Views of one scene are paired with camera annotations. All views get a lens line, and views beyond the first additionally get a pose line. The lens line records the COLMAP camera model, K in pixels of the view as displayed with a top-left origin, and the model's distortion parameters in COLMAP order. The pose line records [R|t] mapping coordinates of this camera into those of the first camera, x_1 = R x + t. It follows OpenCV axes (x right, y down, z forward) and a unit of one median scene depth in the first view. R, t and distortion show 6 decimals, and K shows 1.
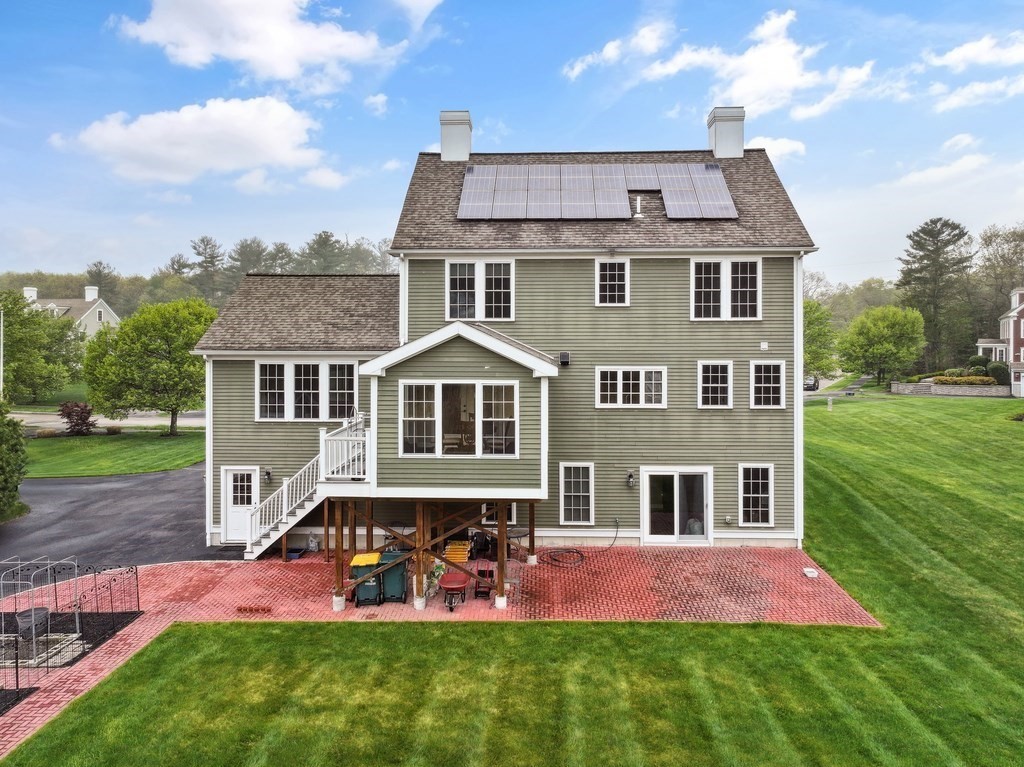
lens RADIAL K [[766.6, 0, 518.7], [0, 766.6, 380.7], [0, 0, 1]] dist [-0.013722, 0.035447]
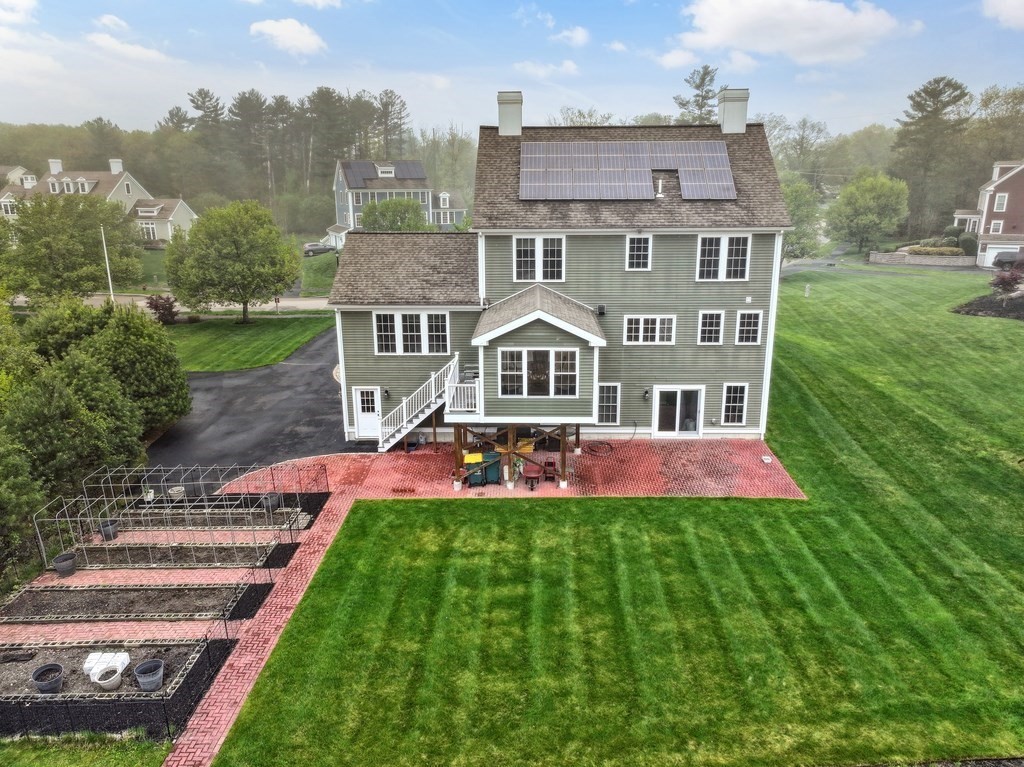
lens RADIAL K [[698.3, 0, 508.2], [0, 698.3, 457.1], [0, 0, 1]] dist [0.003157, 0.009508]
pose [[0.999578, -0.017875, -0.022876, -0.084897], [0.024006, 0.952024, 0.305079, -0.166085], [0.016326, -0.305499, 0.952052, -0.281094]]
